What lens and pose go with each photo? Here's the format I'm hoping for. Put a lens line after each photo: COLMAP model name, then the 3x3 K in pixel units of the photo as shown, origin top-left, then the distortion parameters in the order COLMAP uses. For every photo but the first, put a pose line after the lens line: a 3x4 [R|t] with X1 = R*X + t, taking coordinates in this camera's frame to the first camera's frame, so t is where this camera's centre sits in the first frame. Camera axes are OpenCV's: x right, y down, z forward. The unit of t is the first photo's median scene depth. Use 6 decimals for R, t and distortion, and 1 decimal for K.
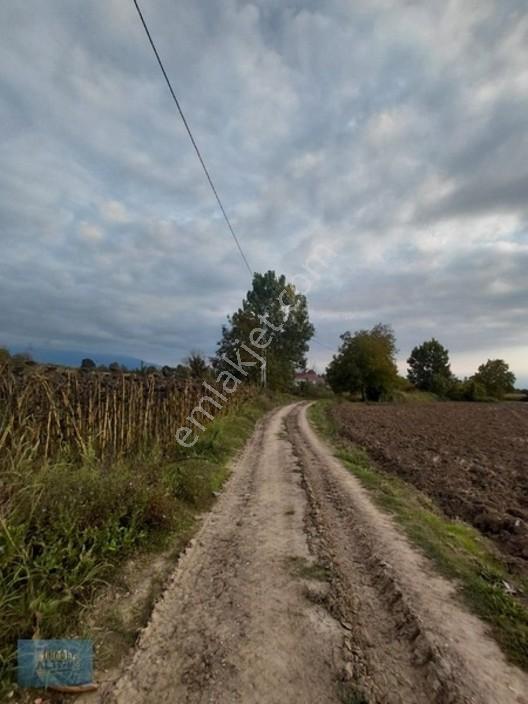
lens RADIAL K [[359.4, 0, 251.0], [0, 359.4, 362.4], [0, 0, 1]] dist [-0.000429, 0.000628]
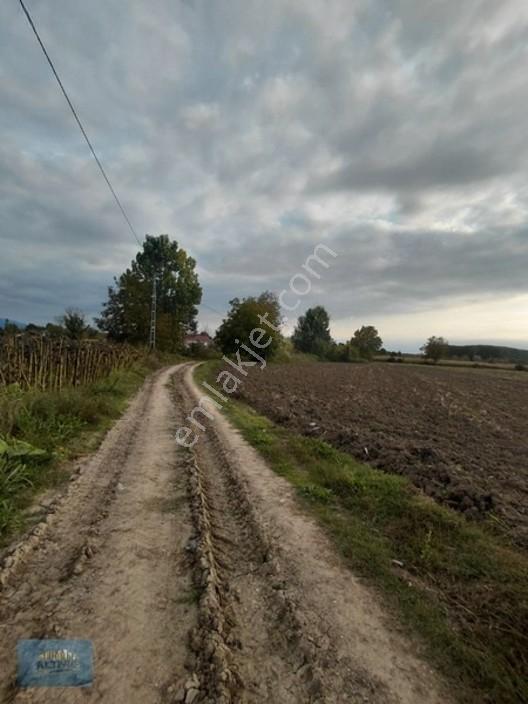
lens RADIAL K [[378.1, 0, 294.4], [0, 378.1, 349.0], [0, 0, 1]] dist [0.040788, -0.000149]
pose [[0.923703, 0.004614, 0.383082, -0.004728], [-0.030574, 0.997626, 0.061704, -0.006185], [-0.381888, -0.068708, 0.921651, -0.107894]]
